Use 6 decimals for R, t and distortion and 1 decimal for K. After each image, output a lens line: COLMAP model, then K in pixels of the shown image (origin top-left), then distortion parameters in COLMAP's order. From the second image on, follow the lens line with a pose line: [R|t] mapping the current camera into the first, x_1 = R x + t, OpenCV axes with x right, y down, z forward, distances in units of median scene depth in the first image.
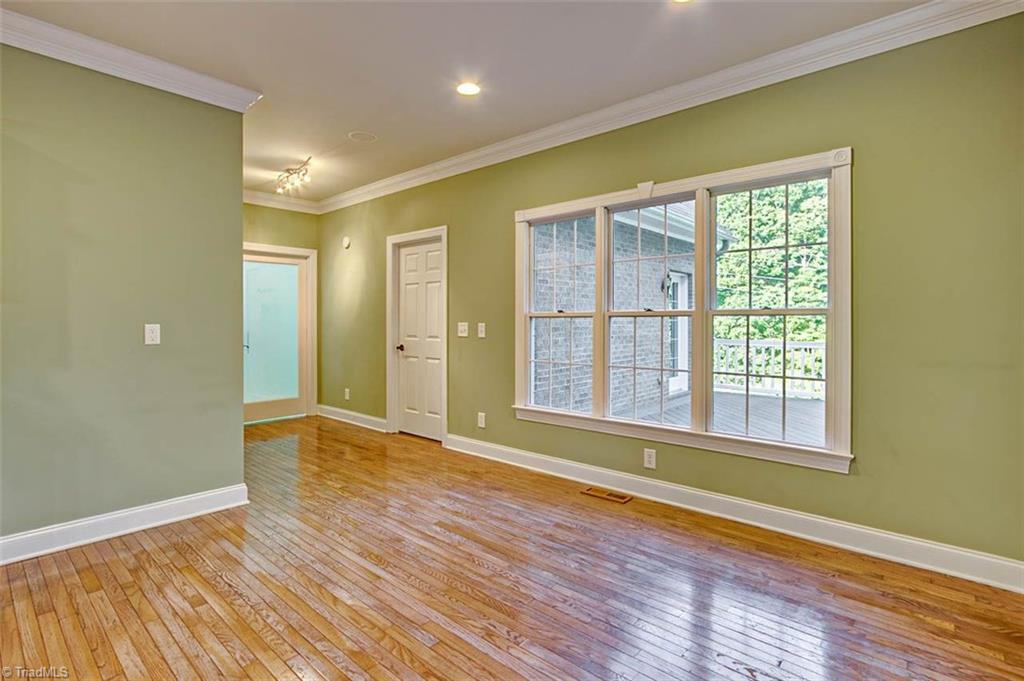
lens RADIAL K [[492.8, 0, 511.8], [0, 492.8, 332.8], [0, 0, 1]] dist [0.003111, -0.000018]
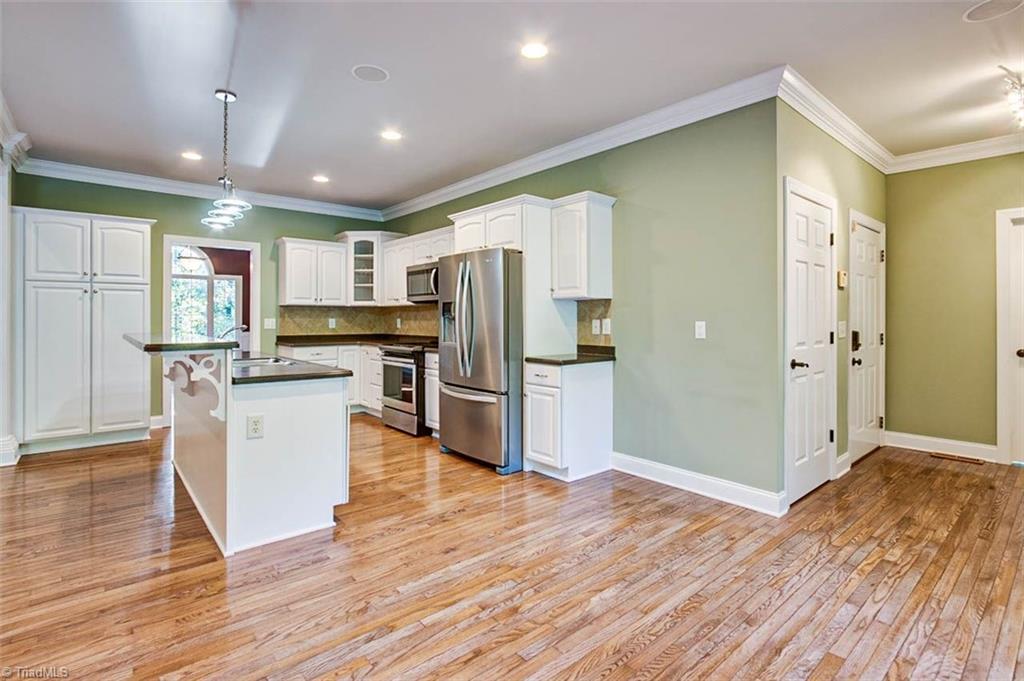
lens RADIAL K [[492.8, 0, 491.5], [0, 492.8, 318.8], [0, 0, 1]] dist [0.003111, -0.000018]
pose [[-0.144676, 0.001330, -0.989478, 0.579851], [-0.018629, 0.999818, 0.004067, -0.020497], [0.989304, 0.019022, -0.144625, 0.774739]]
